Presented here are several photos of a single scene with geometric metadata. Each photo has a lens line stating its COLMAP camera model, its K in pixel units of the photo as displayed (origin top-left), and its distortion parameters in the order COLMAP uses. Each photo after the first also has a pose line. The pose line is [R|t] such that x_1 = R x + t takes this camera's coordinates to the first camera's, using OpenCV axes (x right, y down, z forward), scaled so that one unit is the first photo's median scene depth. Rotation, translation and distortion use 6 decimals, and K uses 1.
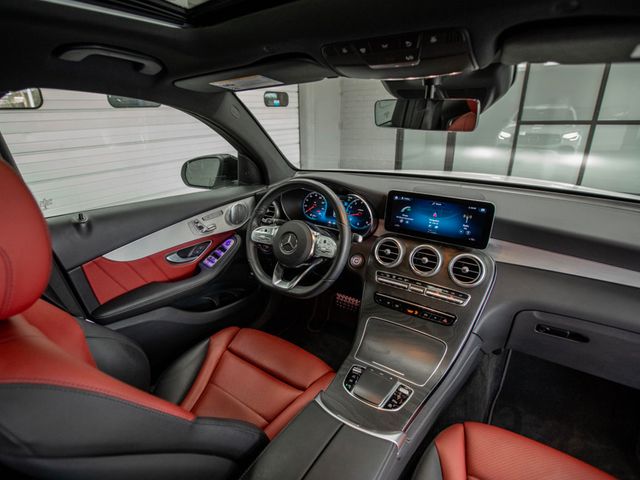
lens RADIAL K [[342.4, 0, 302.1], [0, 342.4, 240.1], [0, 0, 1]] dist [-0.016063, 0.007020]
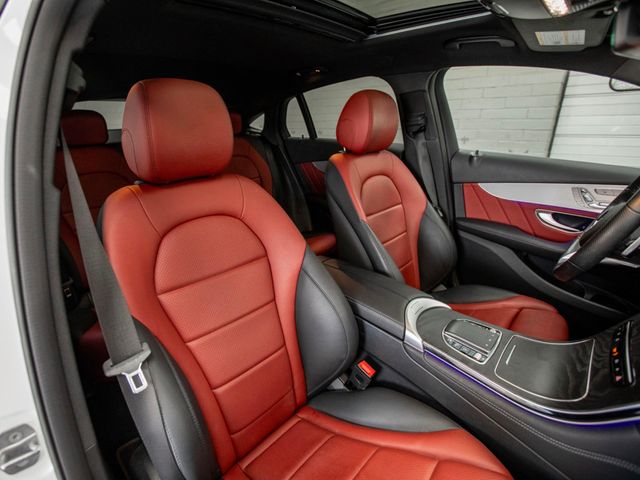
lens RADIAL K [[342.4, 0, 290.6], [0, 342.4, 242.2], [0, 0, 1]] dist [-0.016063, 0.007020]
pose [[-0.142882, 0.348515, -0.926349, 0.870161], [-0.328407, 0.866232, 0.376551, -0.019302], [0.933667, 0.358022, -0.009314, 0.325213]]
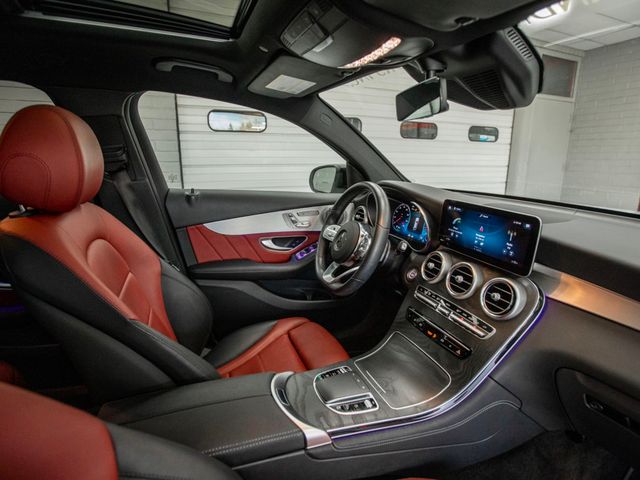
lens RADIAL K [[342.4, 0, 331.3], [0, 342.4, 237.6], [0, 0, 1]] dist [-0.016063, 0.007020]
pose [[0.865174, 0.153998, -0.477241, 0.420501], [-0.204203, 0.977393, -0.054804, 0.061469], [0.458012, 0.144869, 0.877062, 0.078403]]
